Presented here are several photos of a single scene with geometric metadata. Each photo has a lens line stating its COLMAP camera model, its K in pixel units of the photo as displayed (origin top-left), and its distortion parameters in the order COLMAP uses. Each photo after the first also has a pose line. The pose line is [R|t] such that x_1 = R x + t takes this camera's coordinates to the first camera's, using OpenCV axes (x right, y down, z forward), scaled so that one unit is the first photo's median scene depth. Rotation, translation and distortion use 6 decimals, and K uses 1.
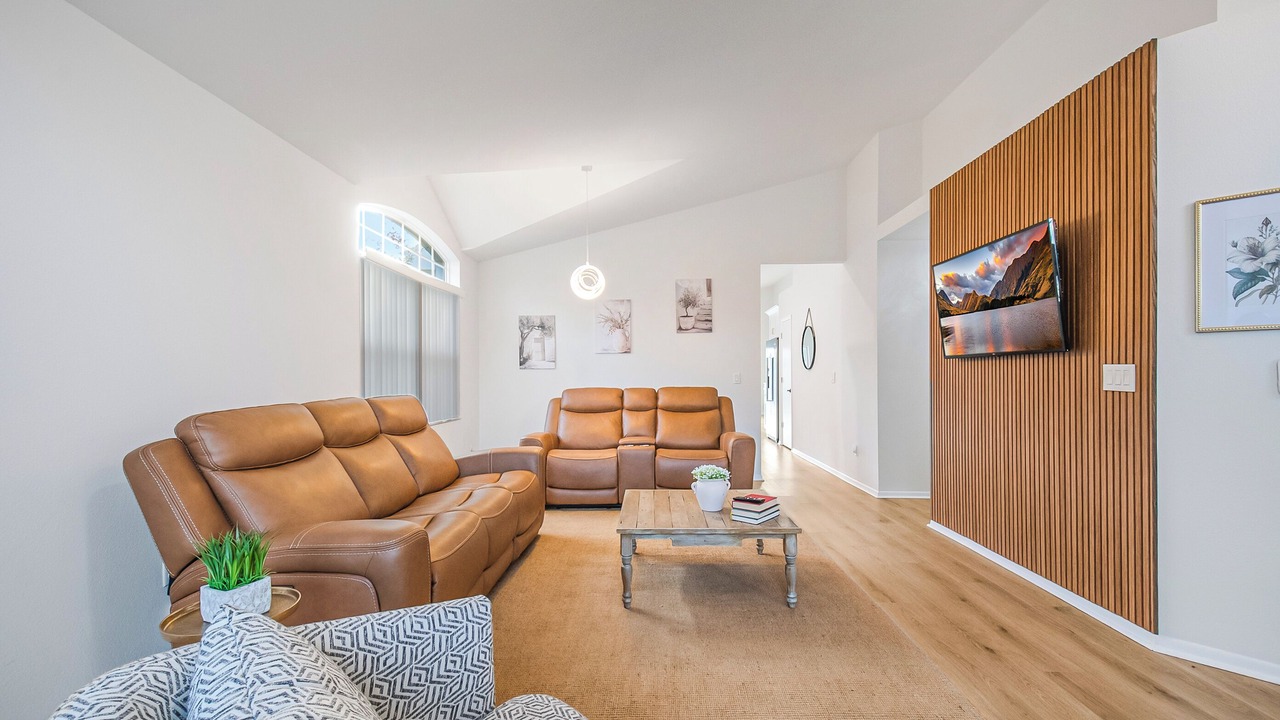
lens RADIAL K [[551.7, 0, 640.0], [0, 551.7, 360.0], [0, 0, 1]] dist [0.006681, 0.000076]
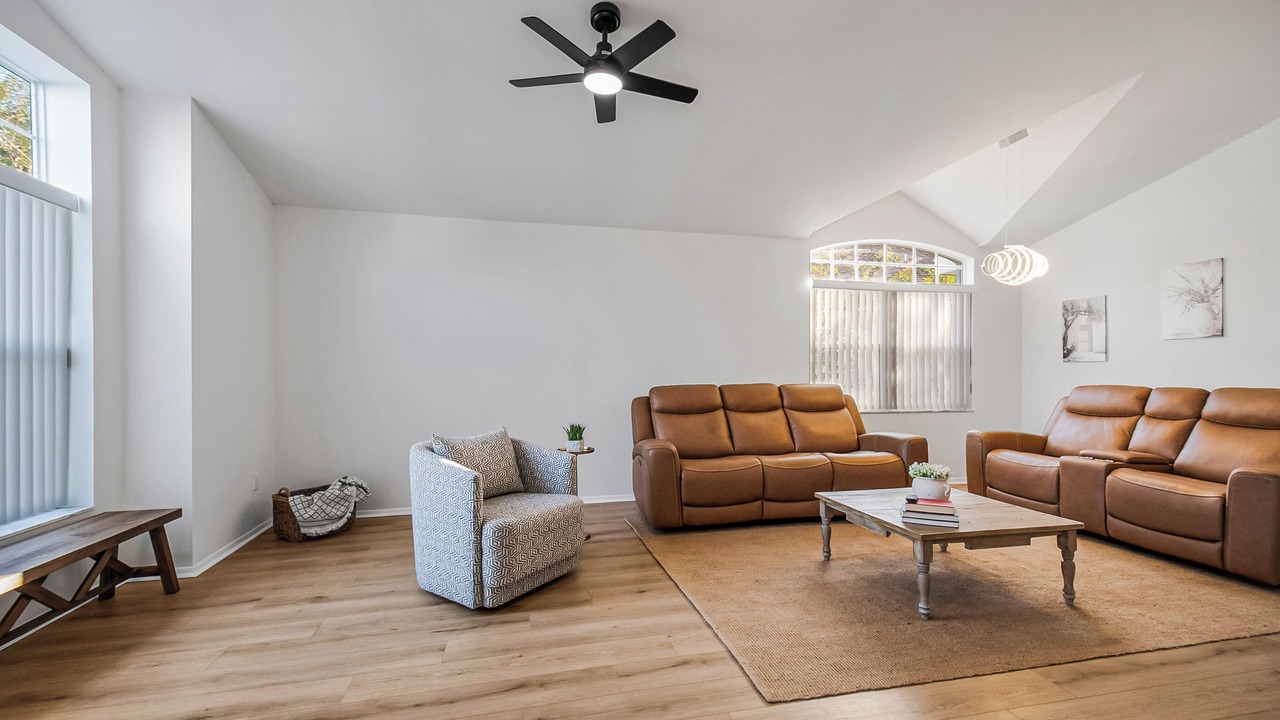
lens RADIAL K [[551.7, 0, 640.0], [0, 551.7, 360.0], [0, 0, 1]] dist [0.006681, 0.000076]
pose [[0.234228, -0.014497, -0.972073, 0.477272], [0.026412, 0.999615, -0.008544, 0.002809], [0.971823, -0.023673, 0.234521, 0.144401]]
